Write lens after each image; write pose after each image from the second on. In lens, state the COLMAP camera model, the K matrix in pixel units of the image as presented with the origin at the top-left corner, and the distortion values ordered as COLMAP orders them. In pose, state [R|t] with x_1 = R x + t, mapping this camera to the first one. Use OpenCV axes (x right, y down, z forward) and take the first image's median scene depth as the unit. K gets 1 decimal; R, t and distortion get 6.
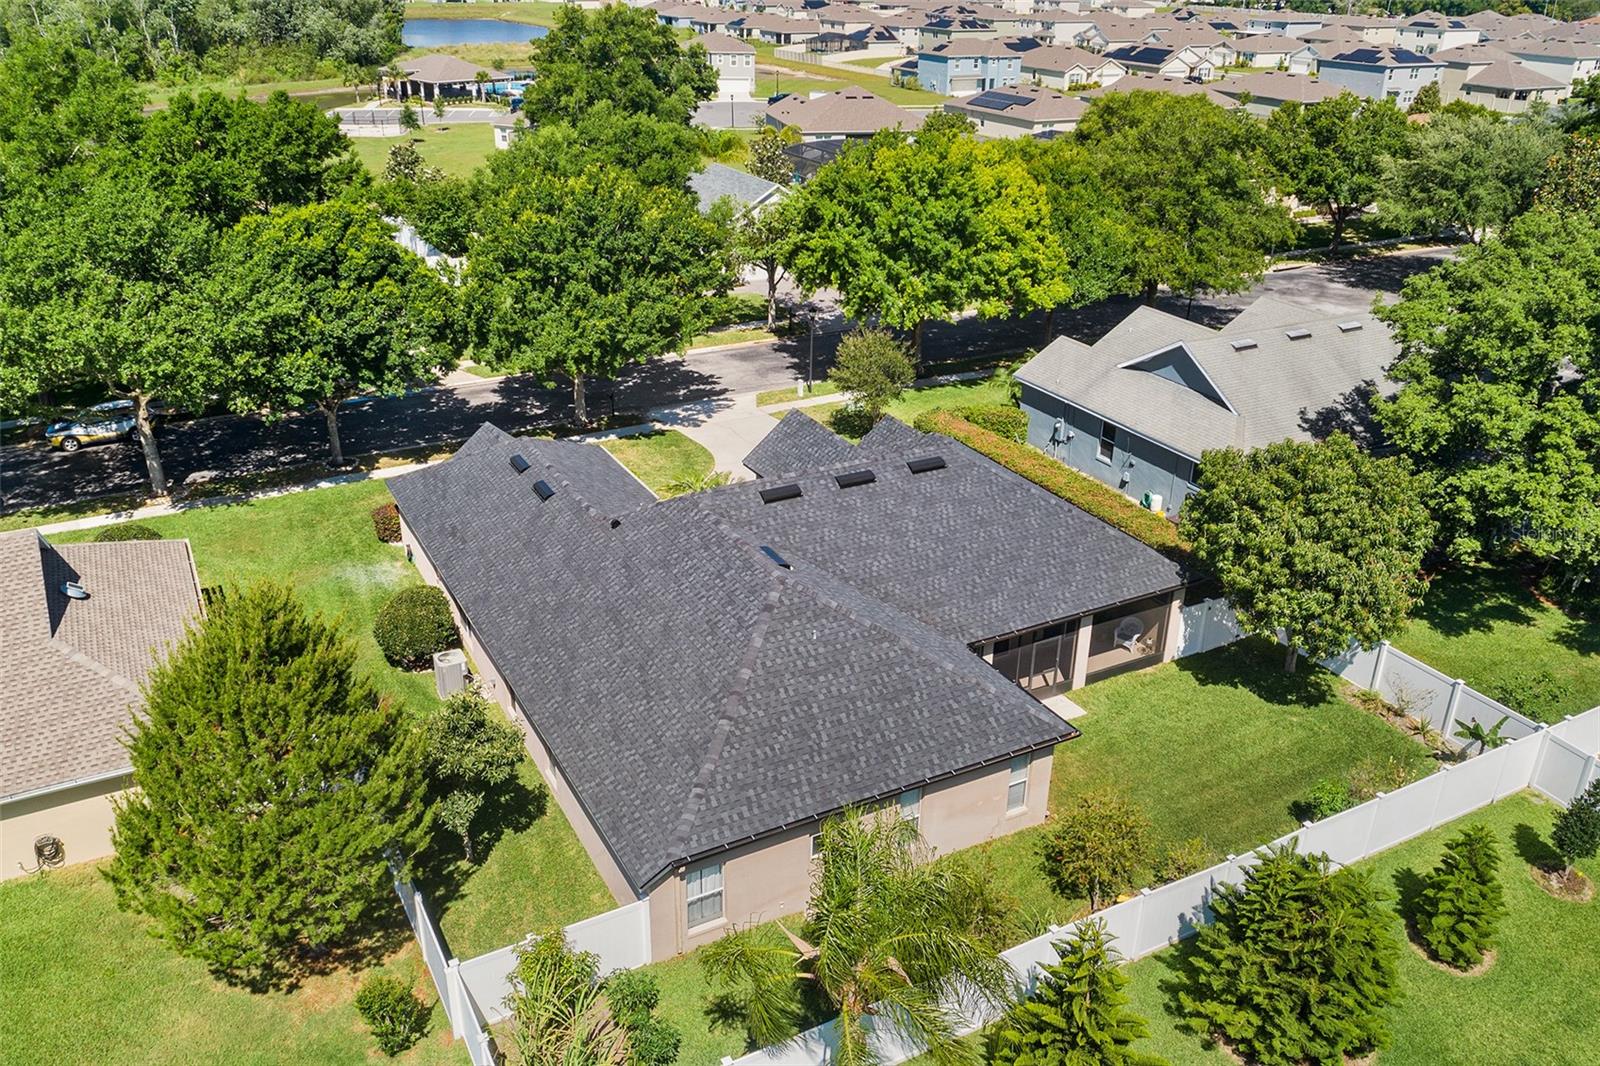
lens RADIAL K [[1282.7, 0, 805.6], [0, 1282.7, 531.2], [0, 0, 1]] dist [-0.013506, 0.009796]
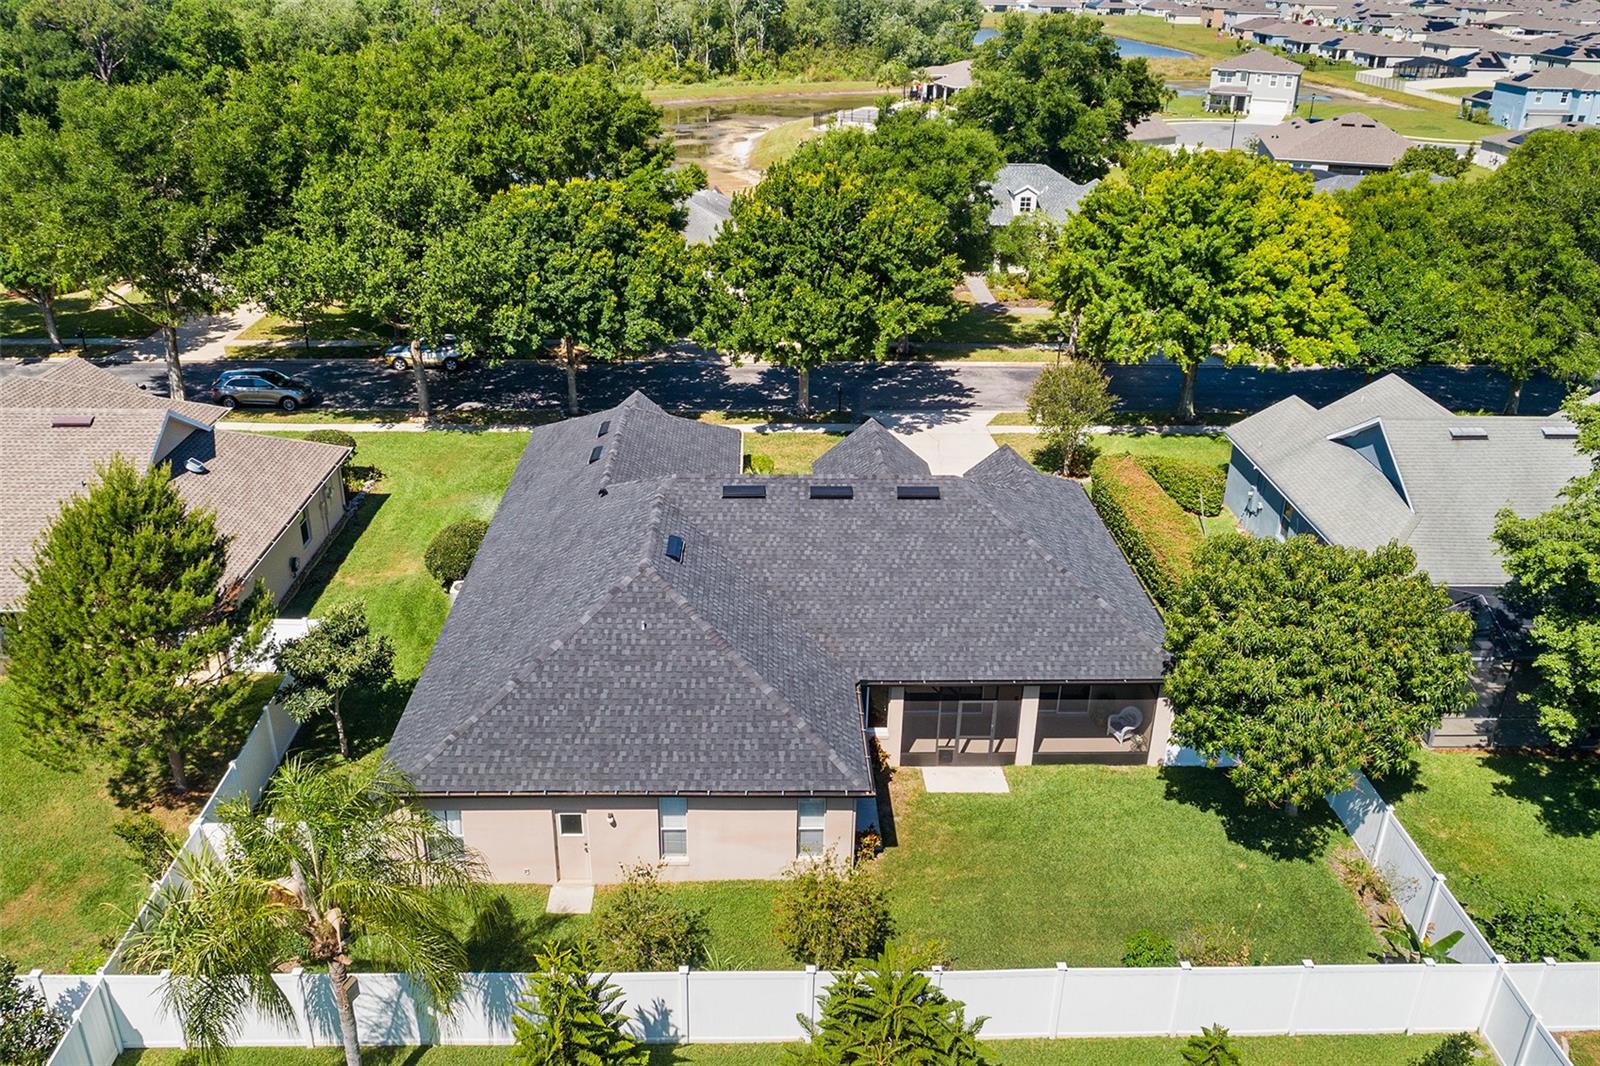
lens RADIAL K [[1282.7, 0, 806.2], [0, 1282.7, 535.8], [0, 0, 1]] dist [-0.013506, 0.009796]
pose [[0.893823, 0.189018, -0.406637, 0.270482], [-0.191693, 0.980846, 0.034573, -0.024613], [0.405383, 0.047048, 0.912936, 0.070761]]
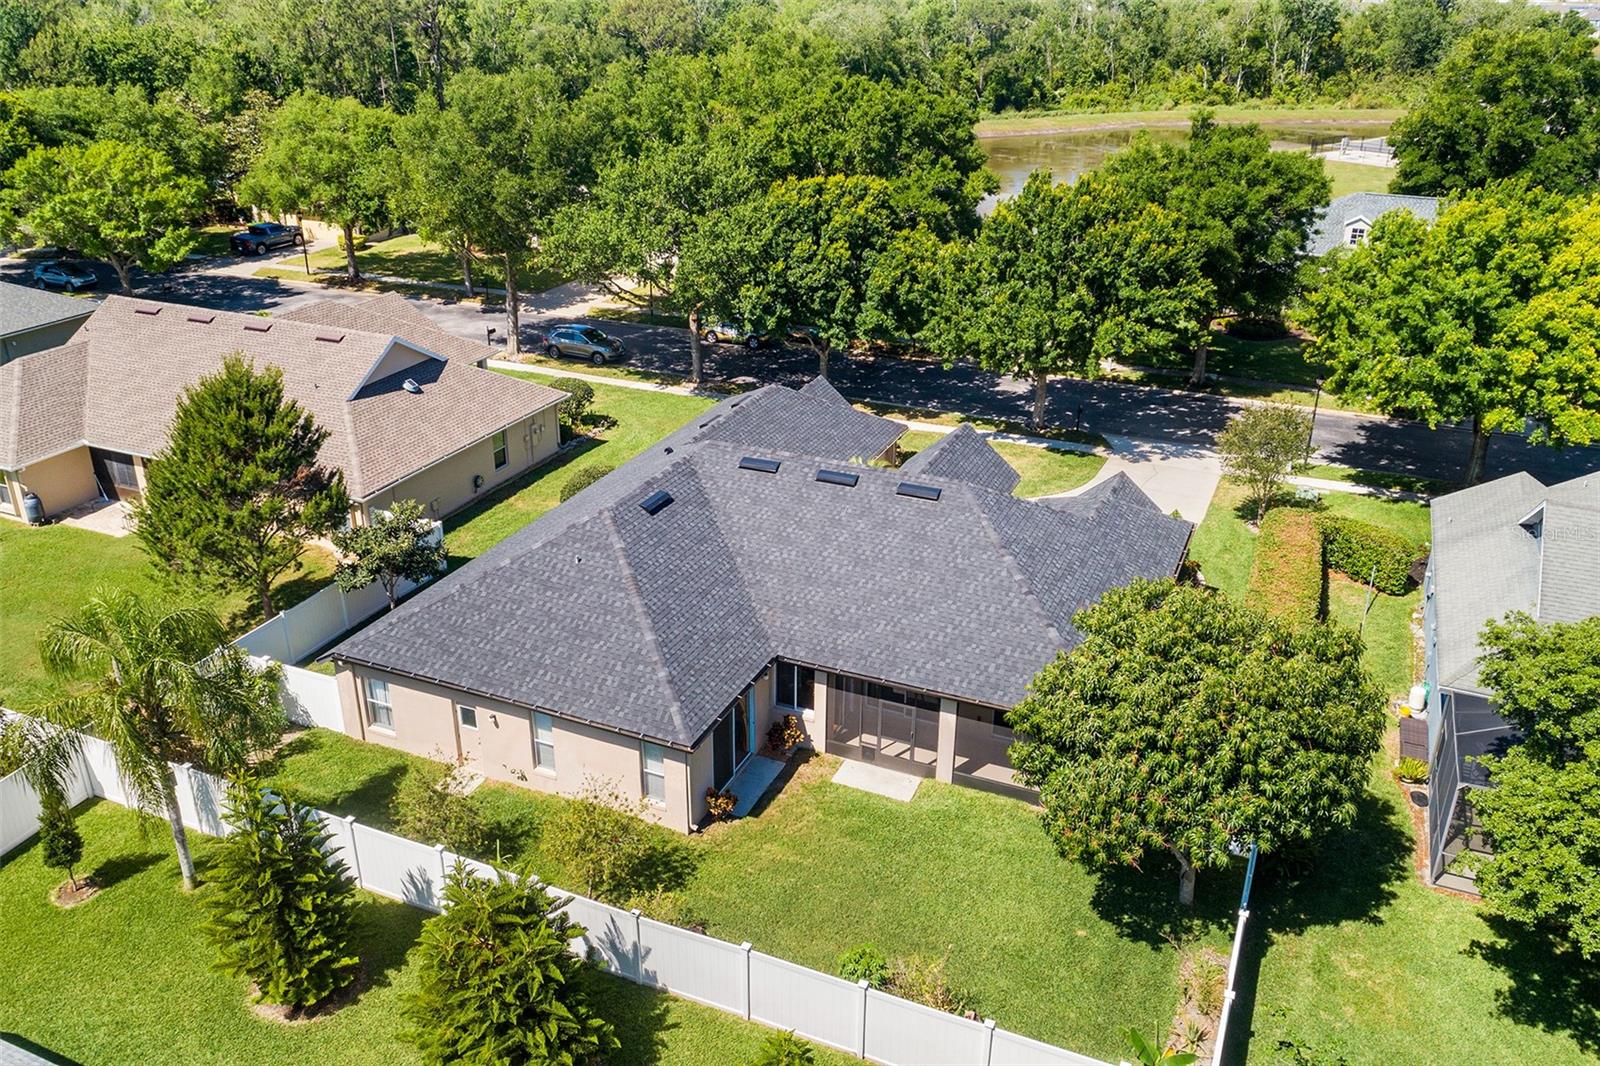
lens RADIAL K [[1282.7, 0, 806.5], [0, 1282.7, 536.6], [0, 0, 1]] dist [-0.013506, 0.009796]
pose [[0.614911, 0.315106, -0.722906, 0.480963], [-0.328418, 0.935747, 0.128525, -0.075217], [0.716956, 0.158383, 0.678888, 0.206396]]
